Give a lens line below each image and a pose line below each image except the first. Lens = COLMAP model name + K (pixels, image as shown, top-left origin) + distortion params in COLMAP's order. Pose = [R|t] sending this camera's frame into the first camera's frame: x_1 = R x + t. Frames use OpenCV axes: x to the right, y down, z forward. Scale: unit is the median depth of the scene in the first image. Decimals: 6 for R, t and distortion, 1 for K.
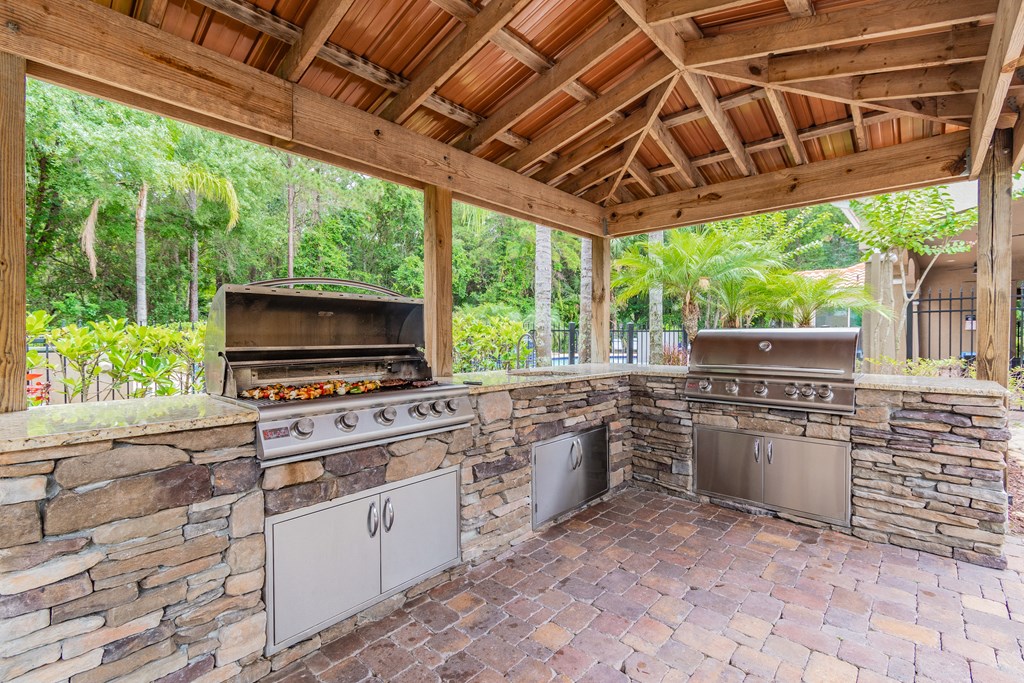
lens RADIAL K [[453.4, 0, 512.0], [0, 453.4, 341.5], [0, 0, 1]] dist [-0.000822, 0.000003]
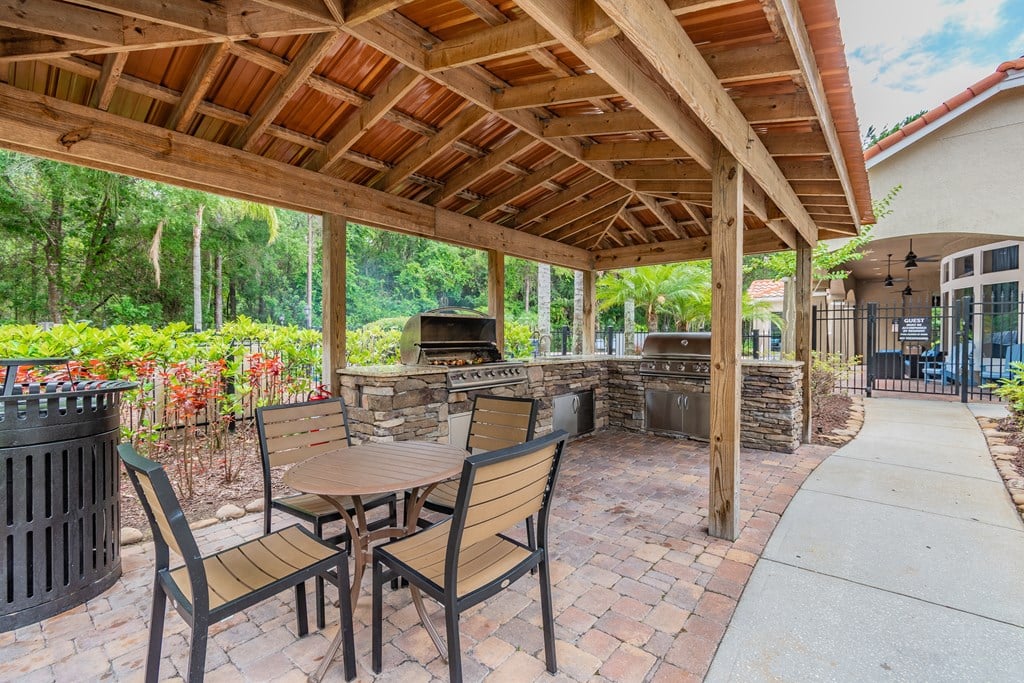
lens RADIAL K [[431.7, 0, 512.0], [0, 431.7, 341.5], [0, 0, 1]] dist [0.000122, -0.000016]
pose [[0.999640, 0.001649, 0.026775, -0.136585], [-0.001653, 0.999999, 0.000123, 0.006561], [-0.026774, -0.000168, 0.999641, -0.592384]]
